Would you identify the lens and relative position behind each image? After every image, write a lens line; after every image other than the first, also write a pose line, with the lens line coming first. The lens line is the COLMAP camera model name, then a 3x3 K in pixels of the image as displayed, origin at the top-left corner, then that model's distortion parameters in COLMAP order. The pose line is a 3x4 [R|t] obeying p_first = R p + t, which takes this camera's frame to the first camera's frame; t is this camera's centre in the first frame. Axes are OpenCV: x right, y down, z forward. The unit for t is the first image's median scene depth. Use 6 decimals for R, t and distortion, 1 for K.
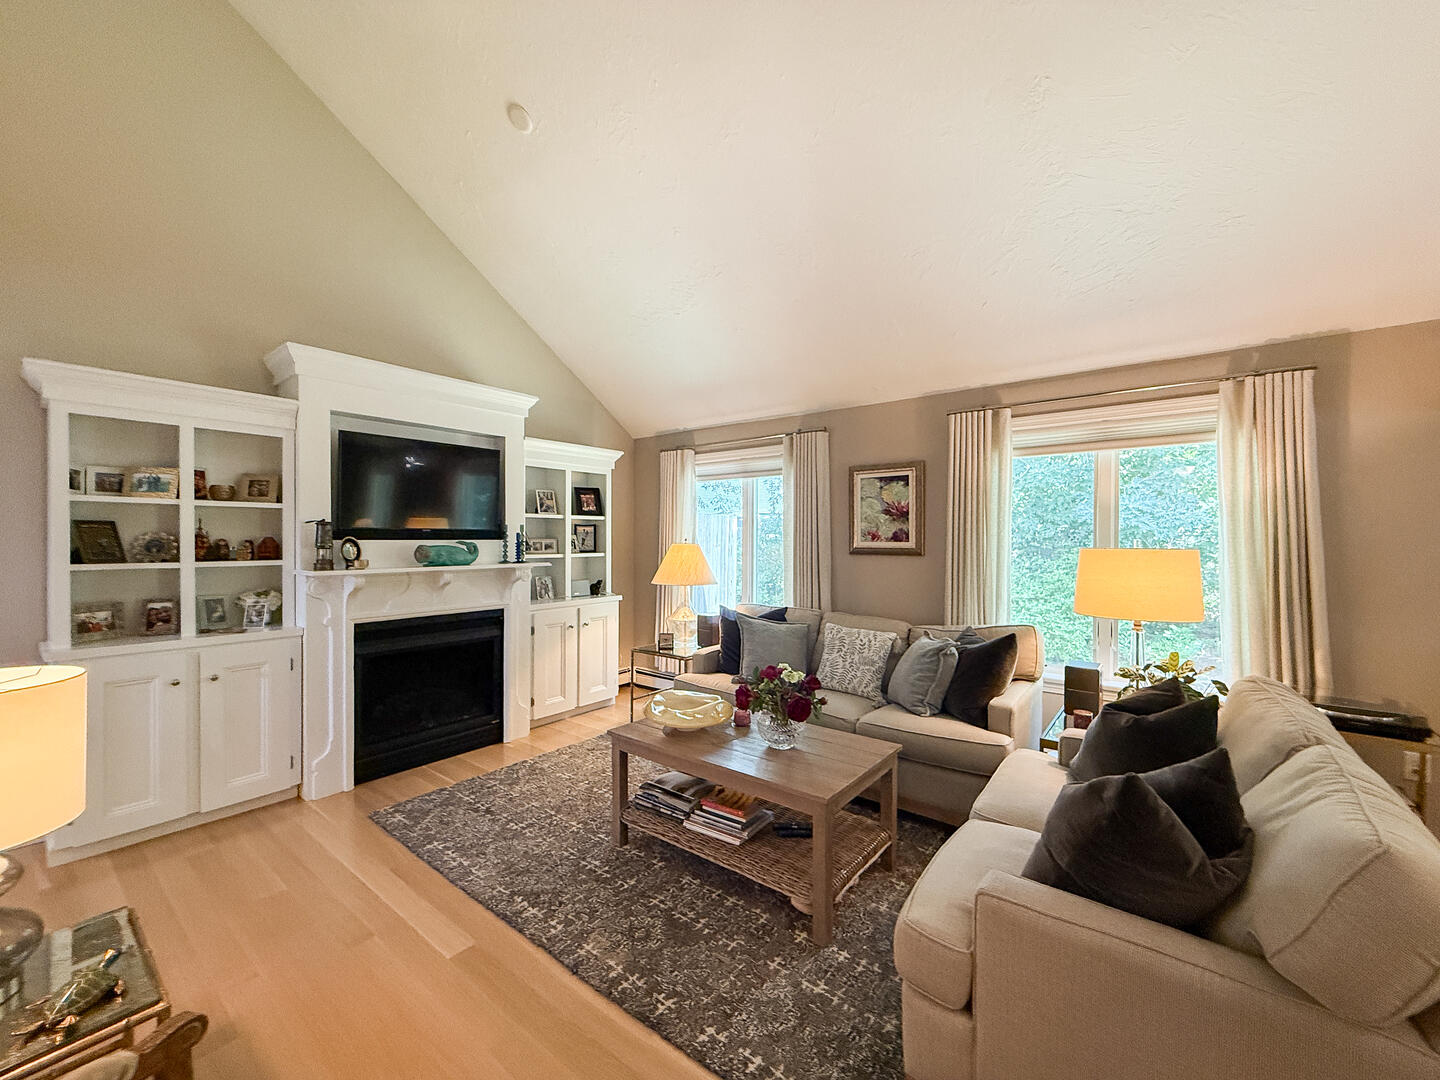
lens RADIAL K [[588.3, 0, 768.4], [0, 588.3, 530.7], [0, 0, 1]] dist [-0.002047, 0.000341]
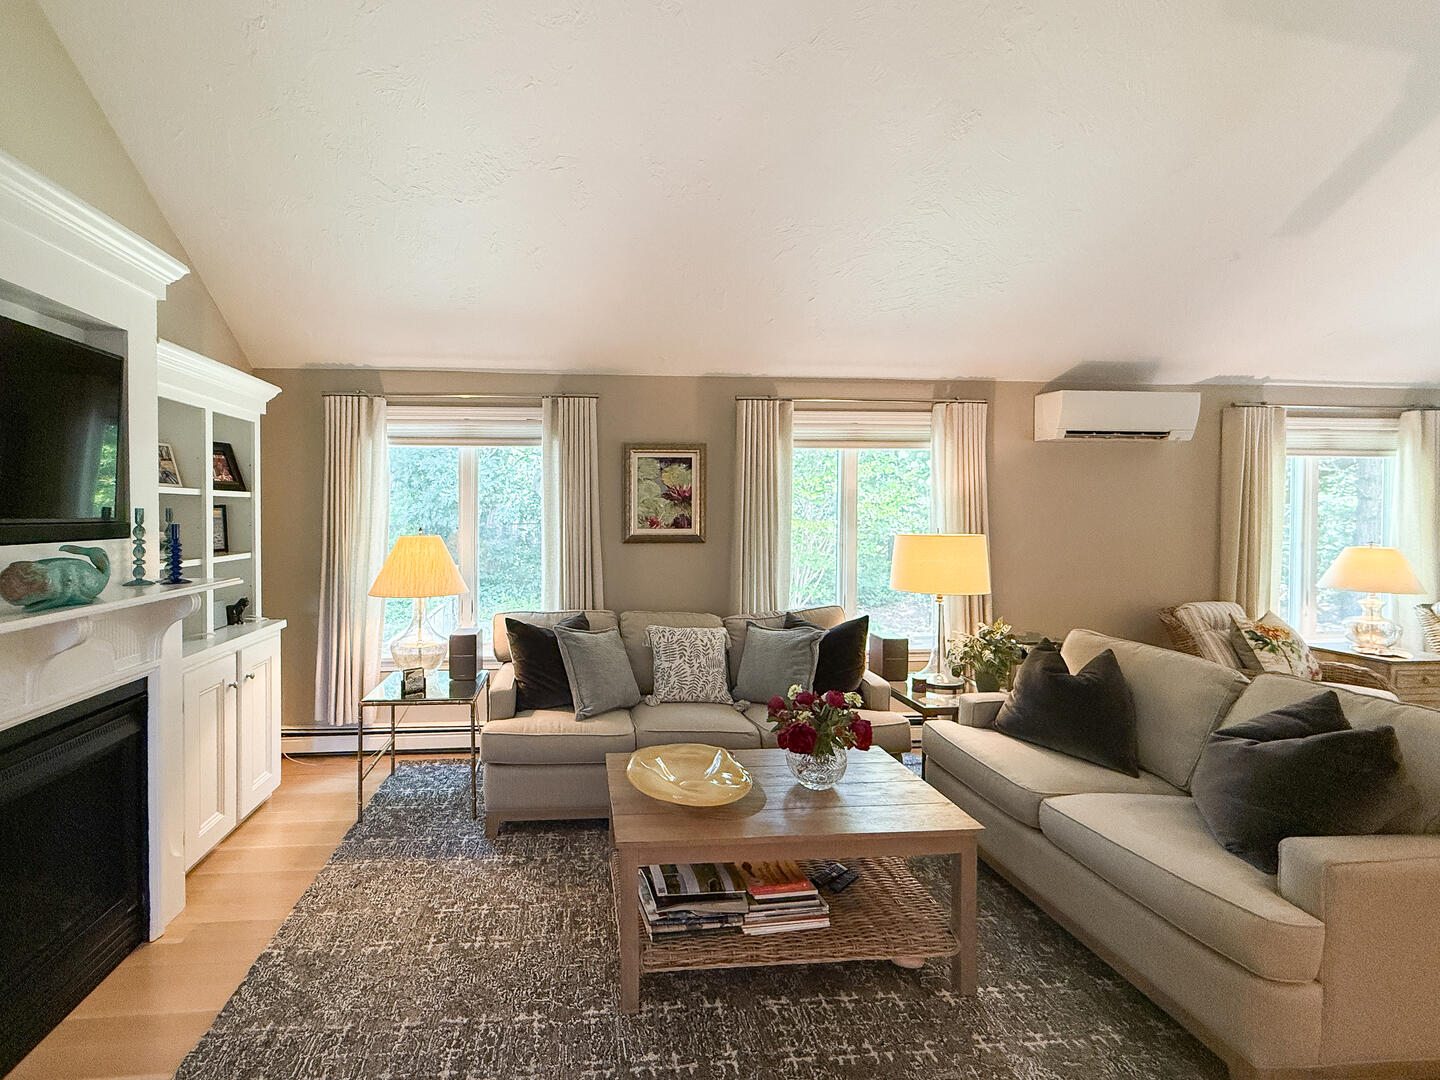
lens RADIAL K [[588.3, 0, 667.8], [0, 588.3, 517.8], [0, 0, 1]] dist [-0.002047, 0.000341]
pose [[0.756529, -0.003897, 0.653949, -0.408081], [-0.008406, 0.999842, 0.015683, -0.012833], [-0.653906, -0.017362, 0.756376, 0.311117]]
